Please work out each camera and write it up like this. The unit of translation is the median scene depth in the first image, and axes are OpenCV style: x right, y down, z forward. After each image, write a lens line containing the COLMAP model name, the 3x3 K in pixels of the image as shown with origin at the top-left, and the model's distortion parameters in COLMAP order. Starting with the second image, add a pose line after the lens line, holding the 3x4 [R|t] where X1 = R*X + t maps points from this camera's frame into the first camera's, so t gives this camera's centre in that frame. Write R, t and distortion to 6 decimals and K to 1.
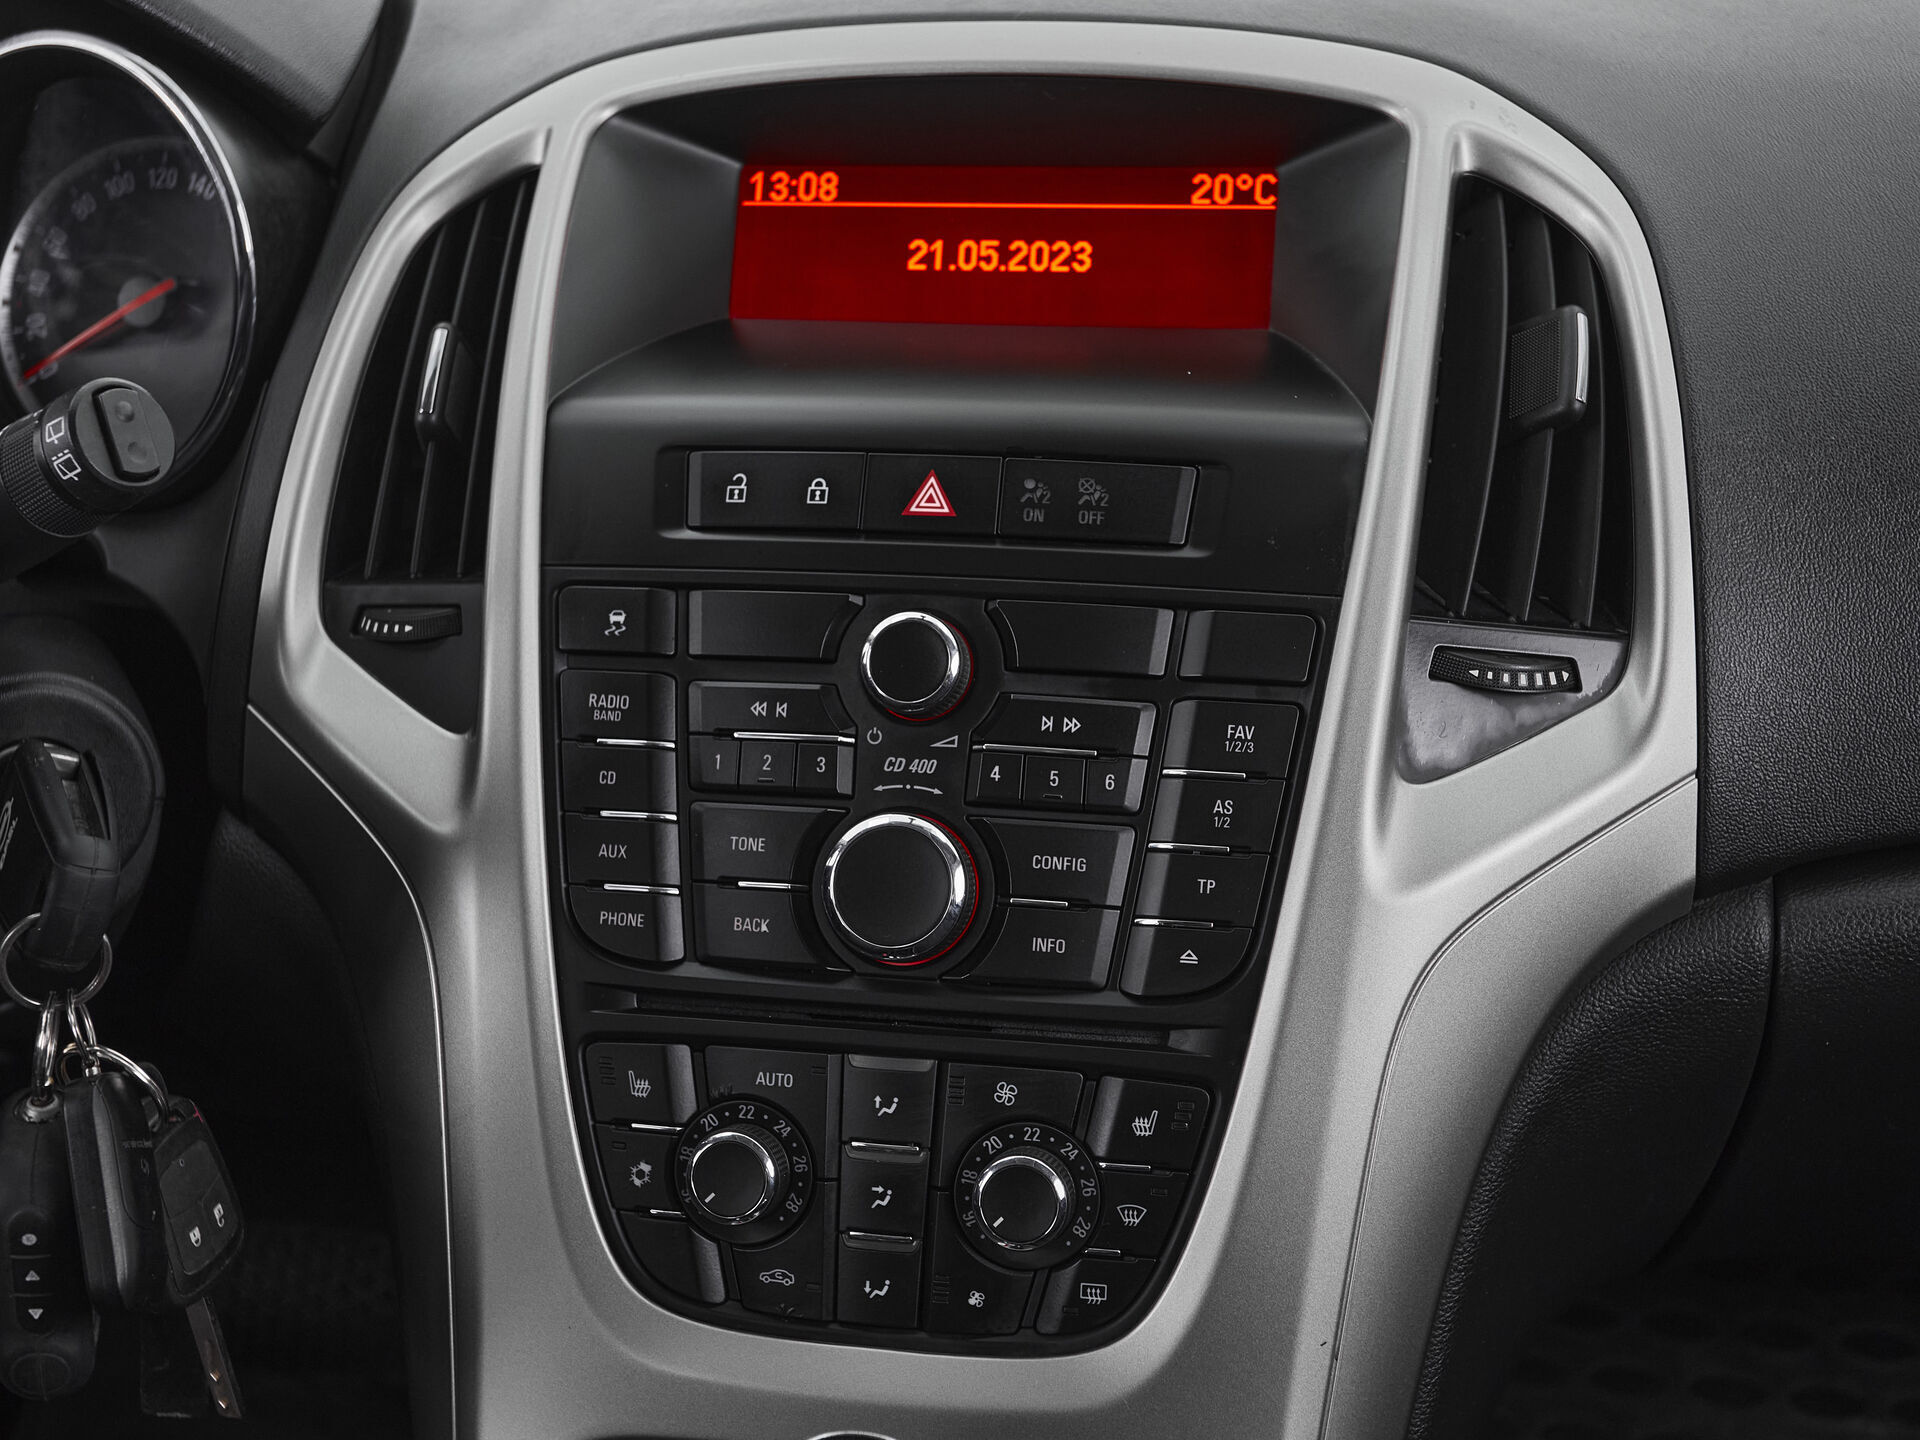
lens RADIAL K [[2585.8, 0, 901.0], [0, 2585.8, 717.7], [0, 0, 1]] dist [0.008847, 0.014171]
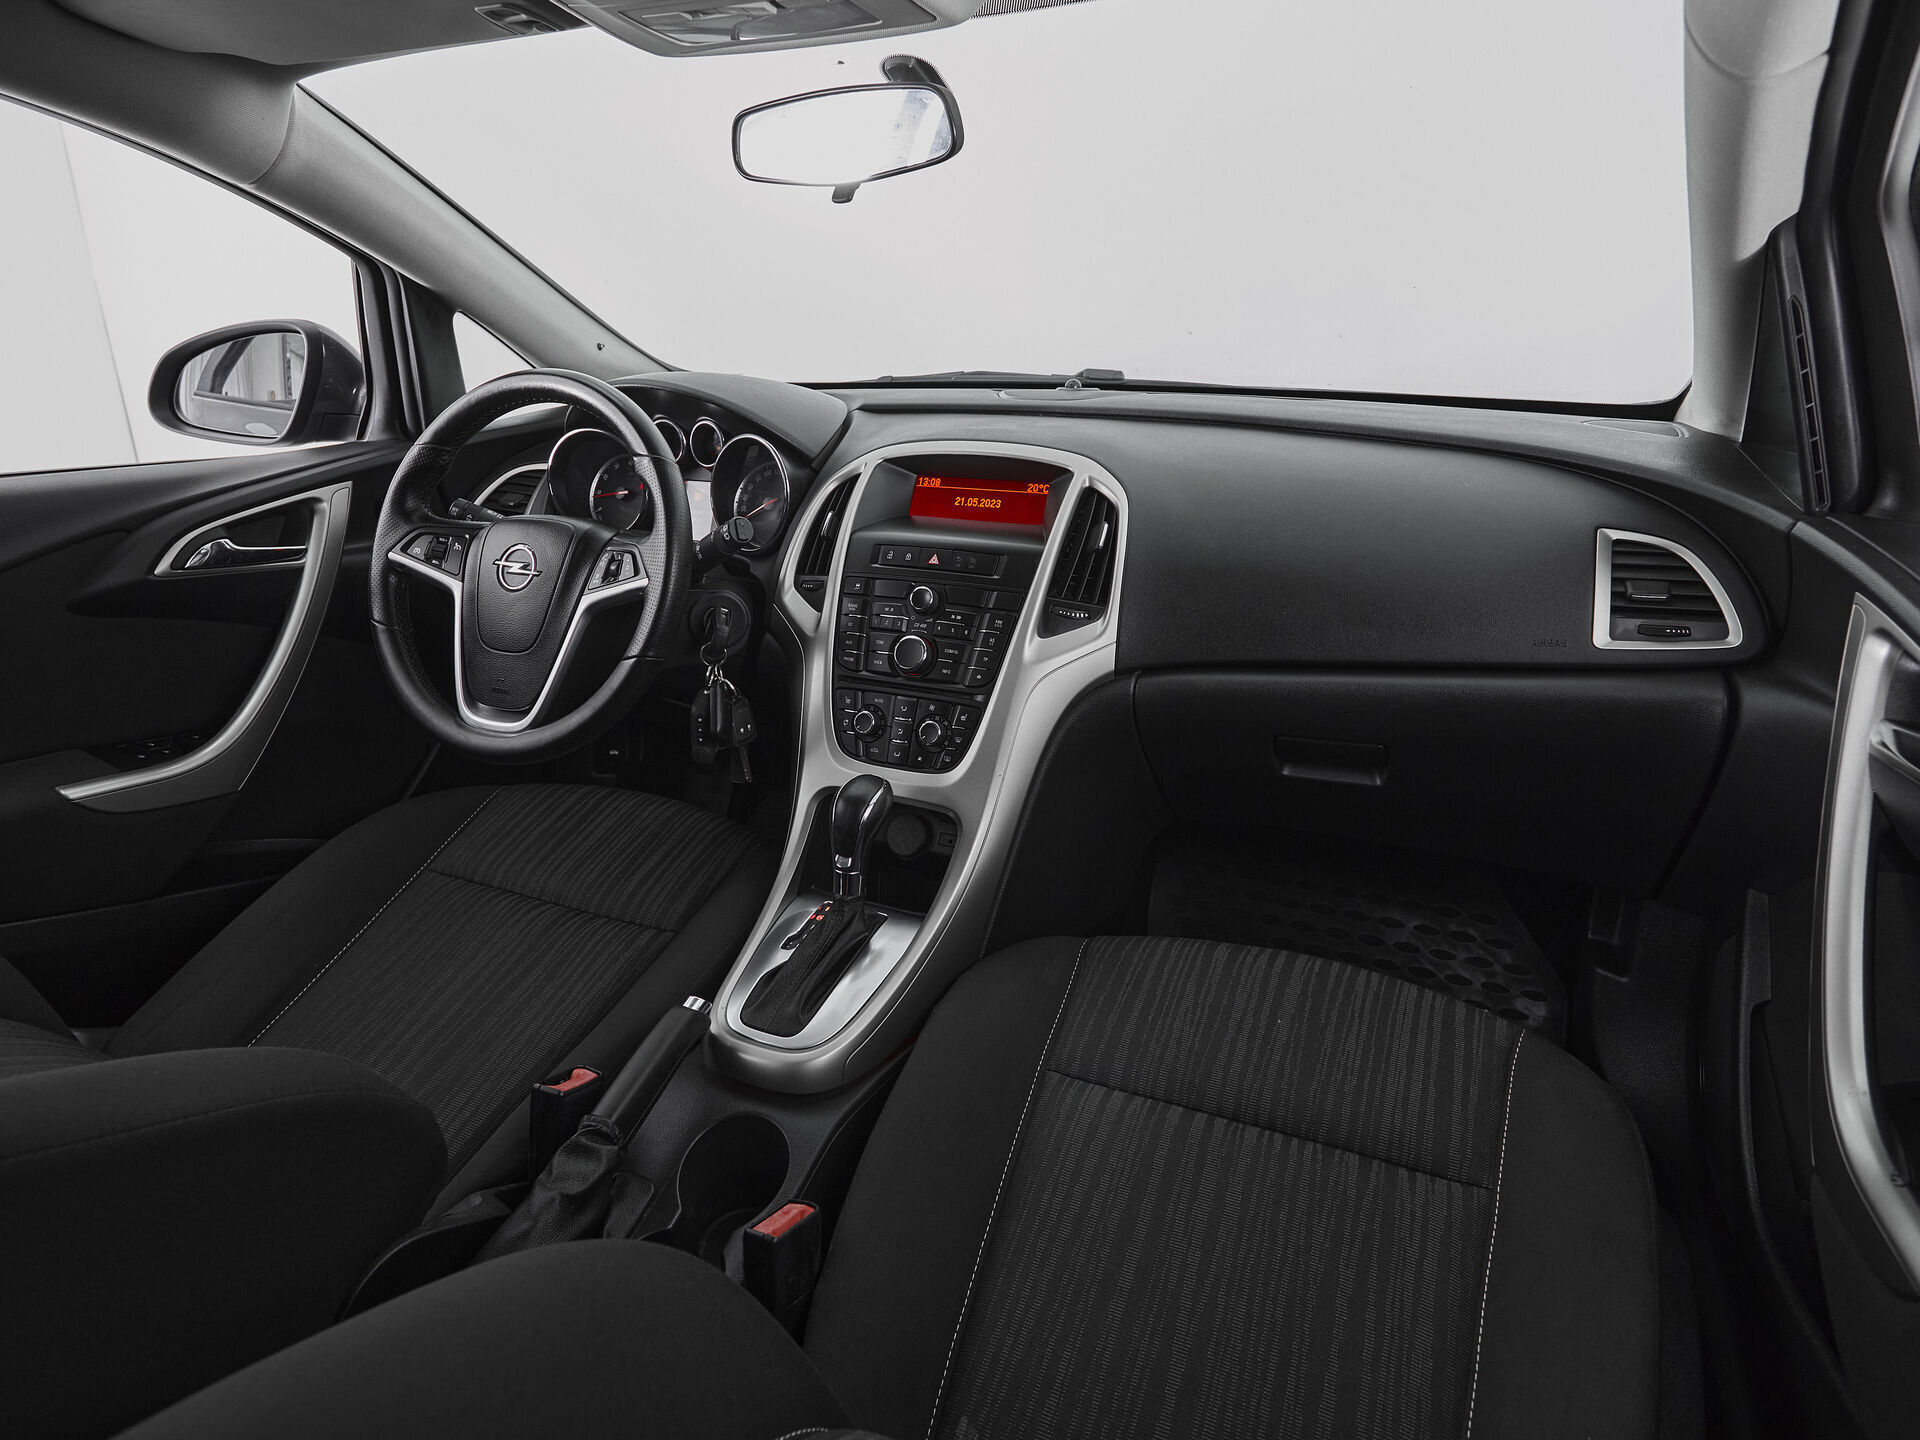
lens RADIAL K [[1129.6, 0, 966.4], [0, 1129.6, 633.6], [0, 0, 1]] dist [0.000364, -0.000252]
pose [[0.975267, 0.078225, -0.206726, 0.424972], [-0.094332, 0.993131, -0.069230, 0.142291], [0.199890, 0.087018, 0.975947, -0.665763]]
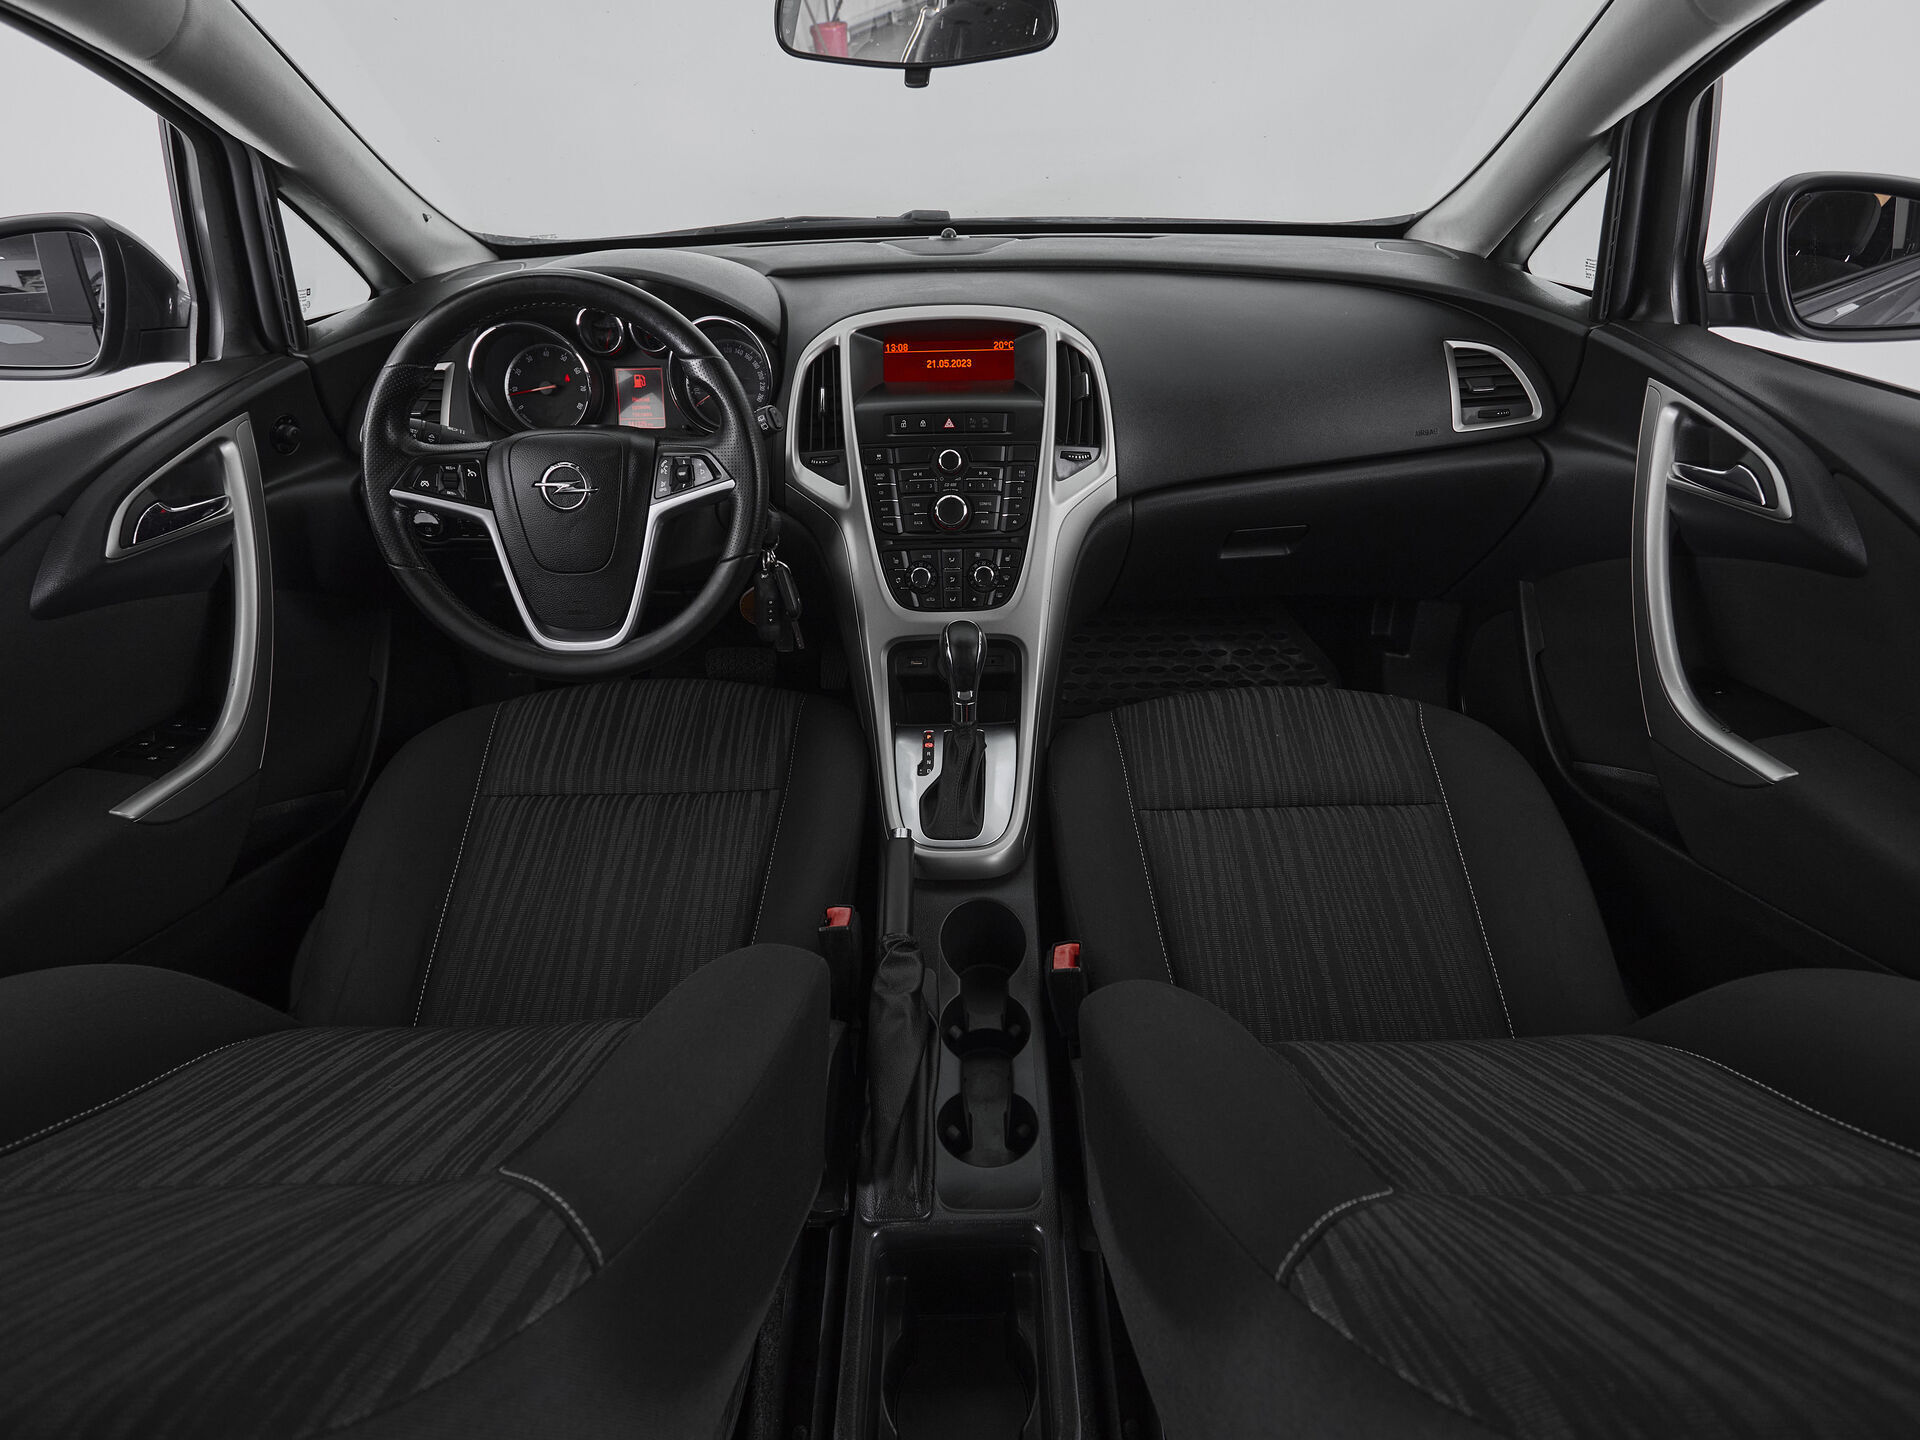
lens RADIAL K [[1025.1, 0, 960.0], [0, 1025.1, 720.0], [0, 0, 1]] dist [-0.000682, -0.000573]
pose [[0.980198, -0.102148, 0.169637, -0.321821], [0.067728, 0.977953, 0.197536, 0.066705], [-0.186075, -0.182136, 0.965506, -0.800721]]
